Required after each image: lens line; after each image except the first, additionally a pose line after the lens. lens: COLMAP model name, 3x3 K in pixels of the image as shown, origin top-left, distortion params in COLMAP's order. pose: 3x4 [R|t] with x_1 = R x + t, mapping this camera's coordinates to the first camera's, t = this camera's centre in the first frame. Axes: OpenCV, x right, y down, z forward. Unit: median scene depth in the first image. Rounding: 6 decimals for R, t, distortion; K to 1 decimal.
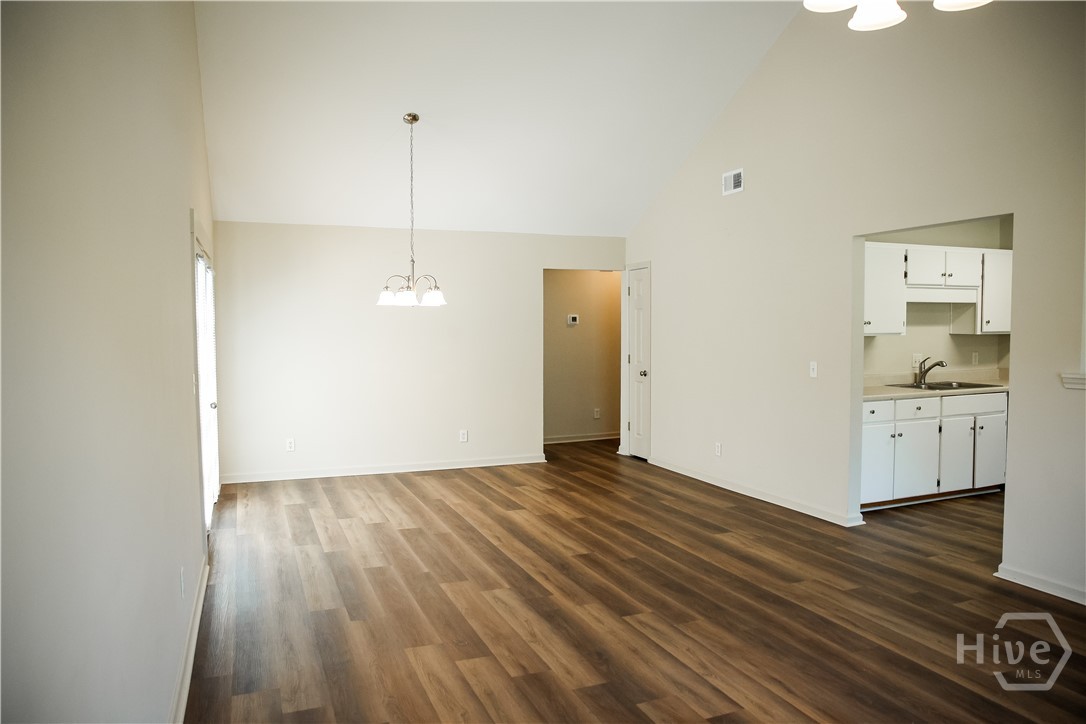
lens RADIAL K [[731.3, 0, 543.0], [0, 731.3, 362.0], [0, 0, 1]] dist [-0.111777, 0.080178]
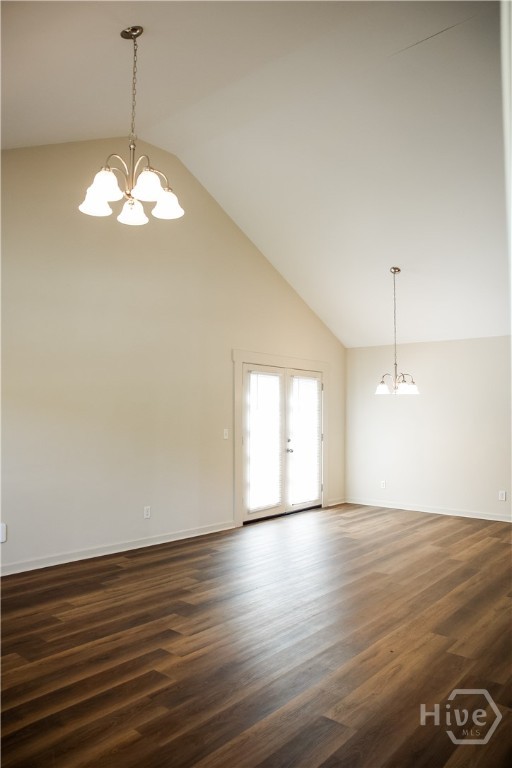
lens RADIAL K [[530.2, 0, 256.0], [0, 530.2, 384.0], [0, 0, 1]] dist [-0.109090, 0.087122]
pose [[0.477247, -0.044388, -0.877648, 0.638557], [-0.052401, 0.995509, -0.078844, 0.001929], [0.877206, 0.083618, 0.472777, 0.240590]]
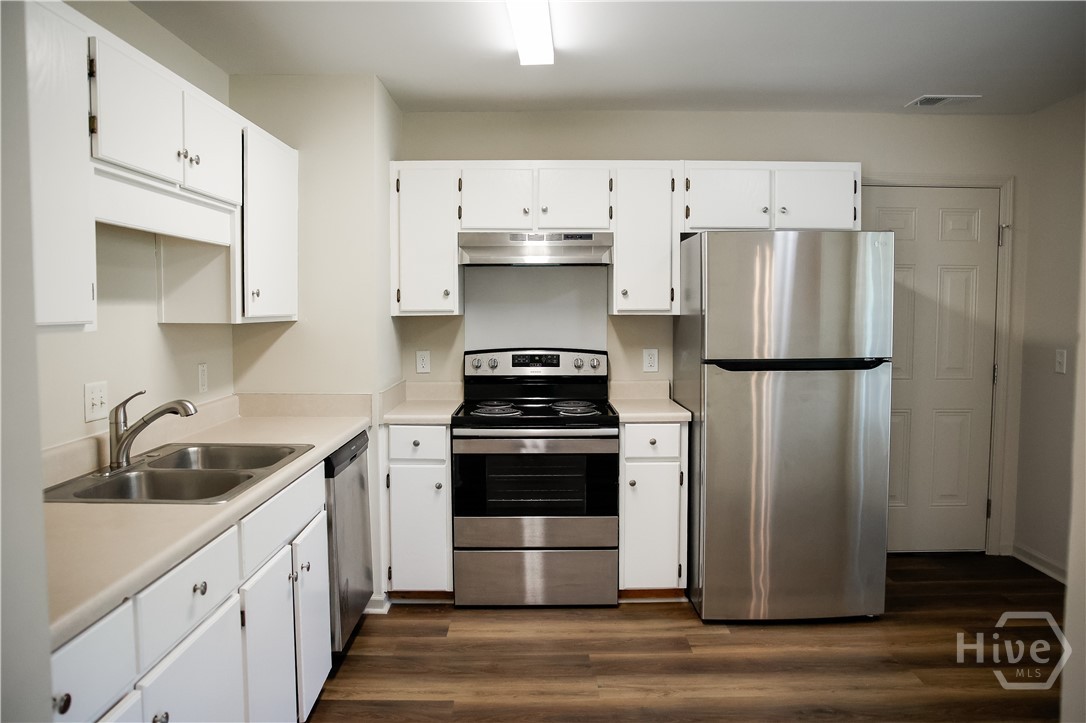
lens RADIAL K [[763.5, 0, 543.0], [0, 763.5, 361.5], [0, 0, 1]] dist [-0.080331, 0.002910]
pose [[0.363877, -0.057201, 0.929689, 0.295513], [0.042349, 0.998096, 0.044835, -0.031492], [-0.930484, 0.023058, 0.365606, 0.733688]]
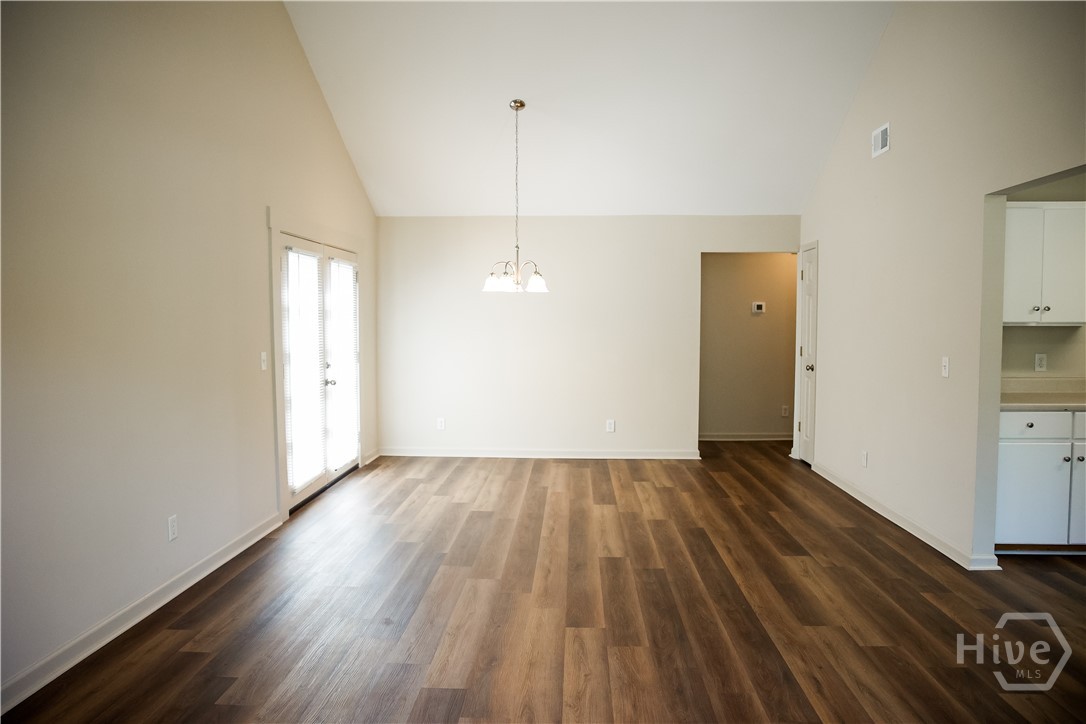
lens RADIAL K [[731.3, 0, 543.0], [0, 731.3, 362.0], [0, 0, 1]] dist [-0.111777, 0.080178]
pose [[0.911351, 0.028390, -0.410650, 0.273303], [-0.023530, 0.999581, 0.016886, 0.001971], [0.410957, -0.005727, 0.911637, 0.096541]]
